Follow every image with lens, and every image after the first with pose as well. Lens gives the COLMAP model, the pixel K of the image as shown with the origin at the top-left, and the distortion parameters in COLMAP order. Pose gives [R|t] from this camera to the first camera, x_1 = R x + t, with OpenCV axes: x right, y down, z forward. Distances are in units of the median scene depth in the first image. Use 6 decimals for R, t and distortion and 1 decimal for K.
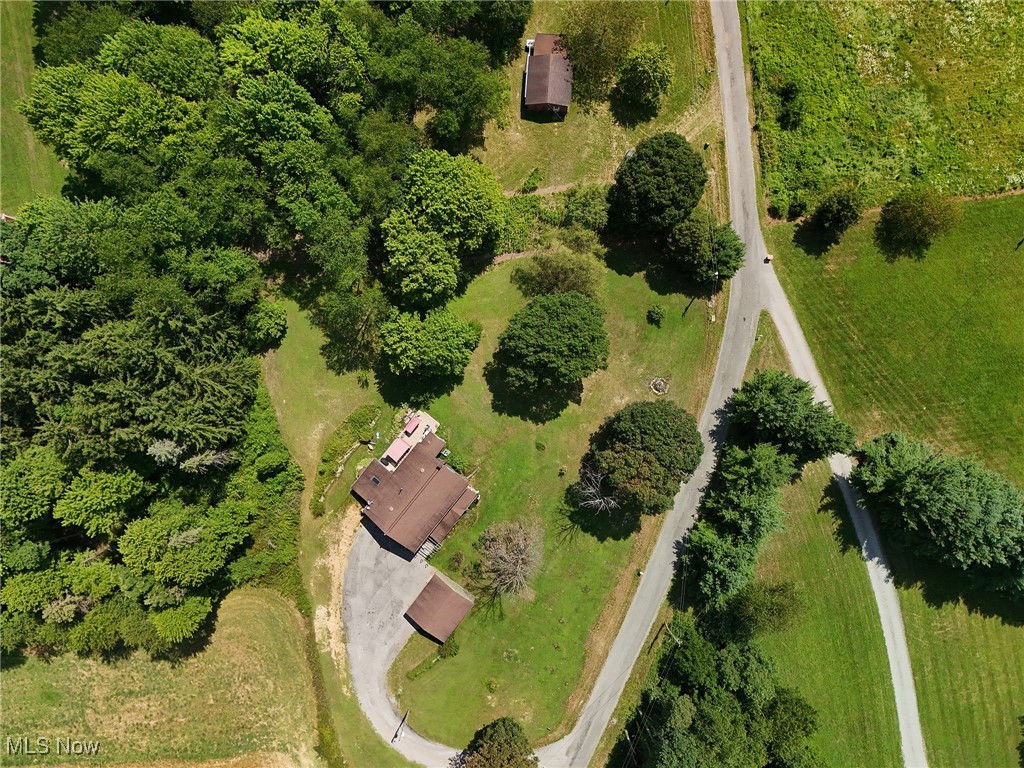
lens RADIAL K [[756.1, 0, 508.4], [0, 756.1, 384.2], [0, 0, 1]] dist [0.065581, -0.056228]
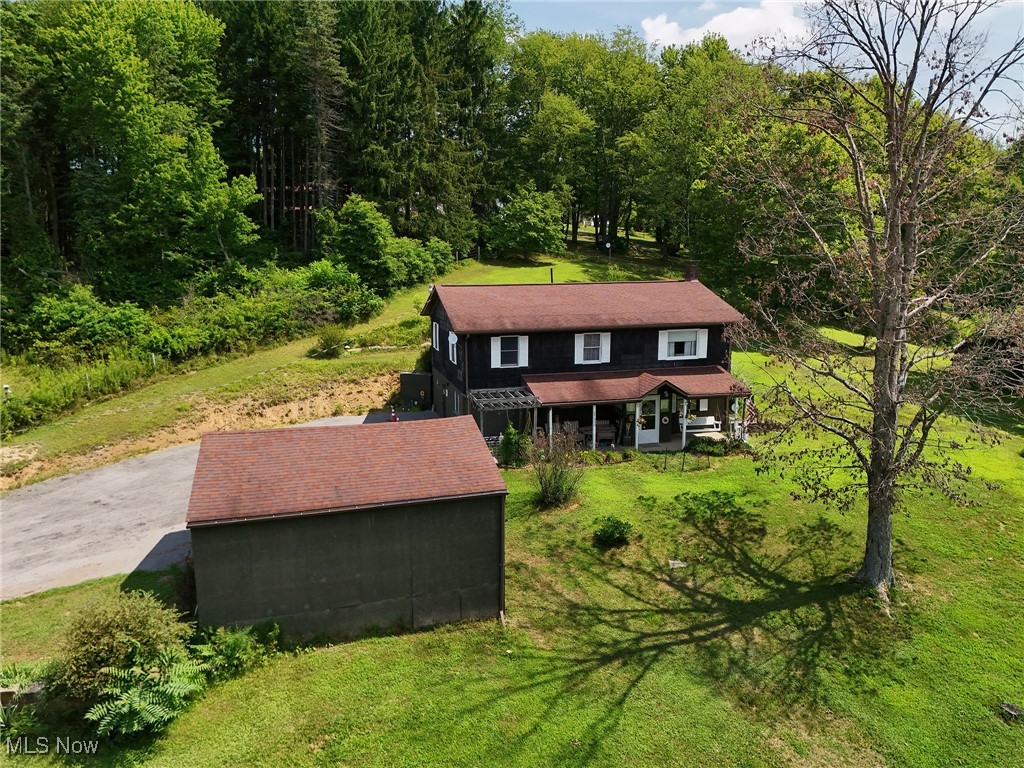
lens RADIAL K [[756.1, 0, 510.0], [0, 756.1, 384.5], [0, 0, 1]] dist [0.065581, -0.056228]
pose [[0.799900, 0.140666, -0.583414, 0.046339], [-0.599523, 0.143488, -0.787390, 0.400018], [-0.027046, 0.979604, 0.199109, 0.910401]]
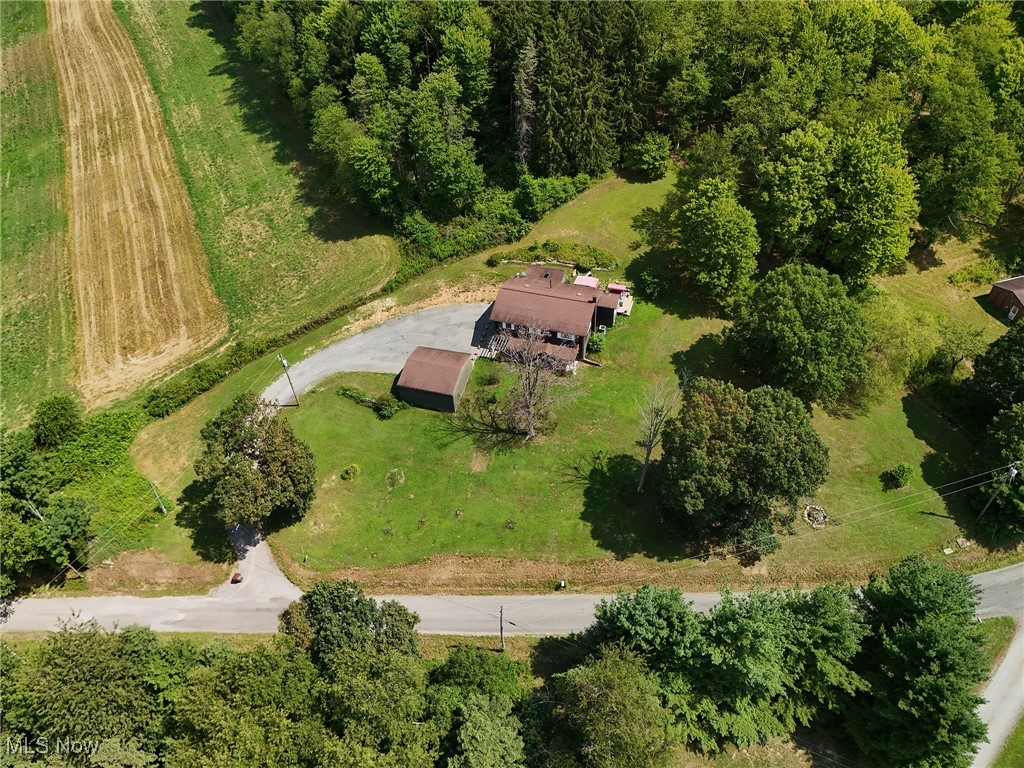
lens RADIAL K [[756.1, 0, 508.1], [0, 756.1, 382.9], [0, 0, 1]] dist [0.065581, -0.056228]
pose [[0.356649, 0.680990, -0.639573, 0.468590], [-0.933892, 0.278510, -0.224227, 0.396578], [0.025431, 0.677263, 0.735302, 0.381074]]
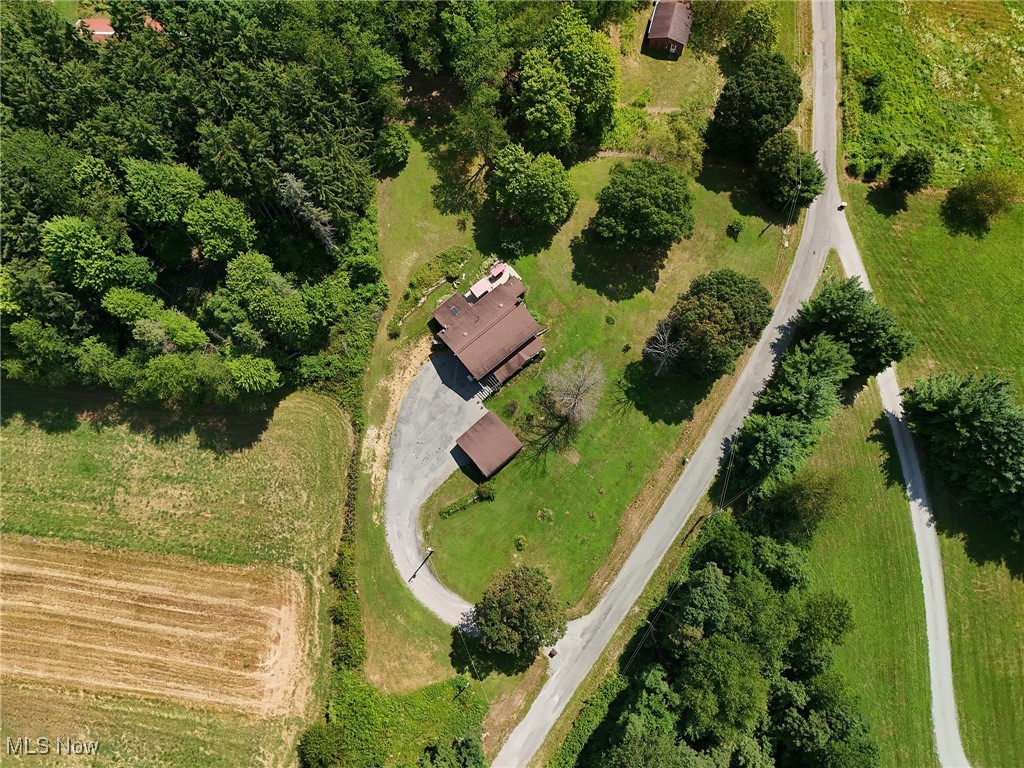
lens RADIAL K [[756.1, 0, 507.7], [0, 756.1, 383.9], [0, 0, 1]] dist [0.065581, -0.056228]
pose [[0.980696, 0.191737, -0.038369, -0.040007], [-0.195361, 0.952407, -0.233998, 0.435262], [-0.008323, 0.236977, 0.971480, -0.004660]]
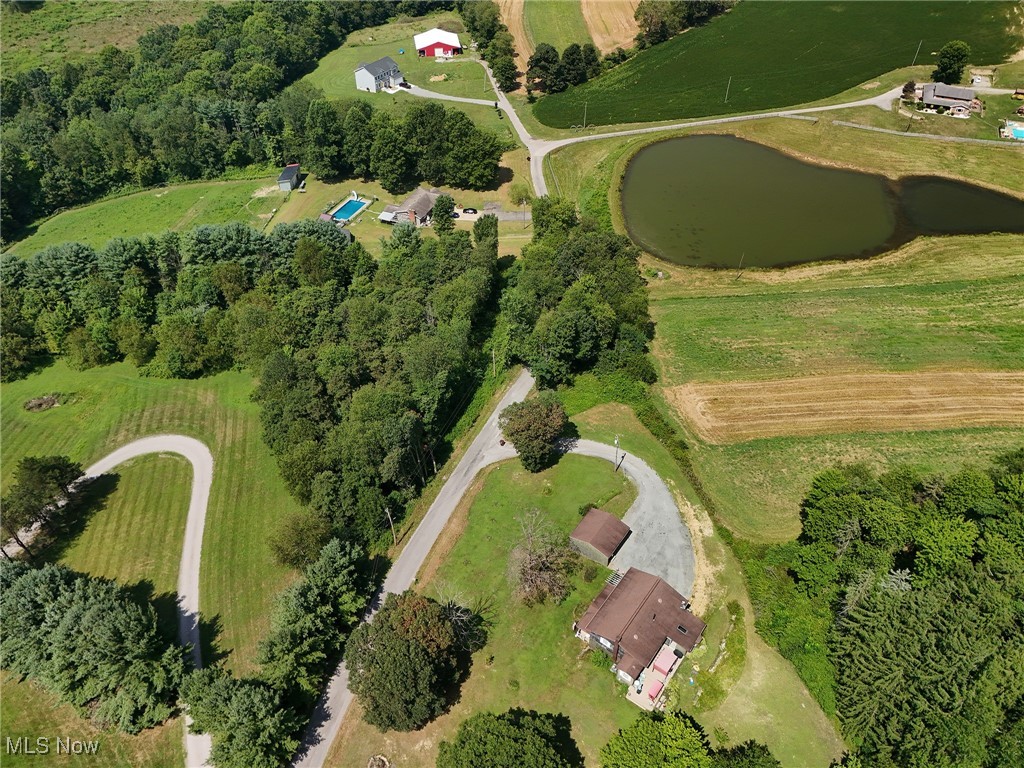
lens RADIAL K [[756.1, 0, 508.5], [0, 756.1, 381.4], [0, 0, 1]] dist [0.065581, -0.056228]
pose [[-0.998414, 0.056047, 0.005254, 0.023165], [-0.033123, -0.660391, 0.750191, -0.367770], [0.045516, 0.748828, 0.661200, 0.100393]]
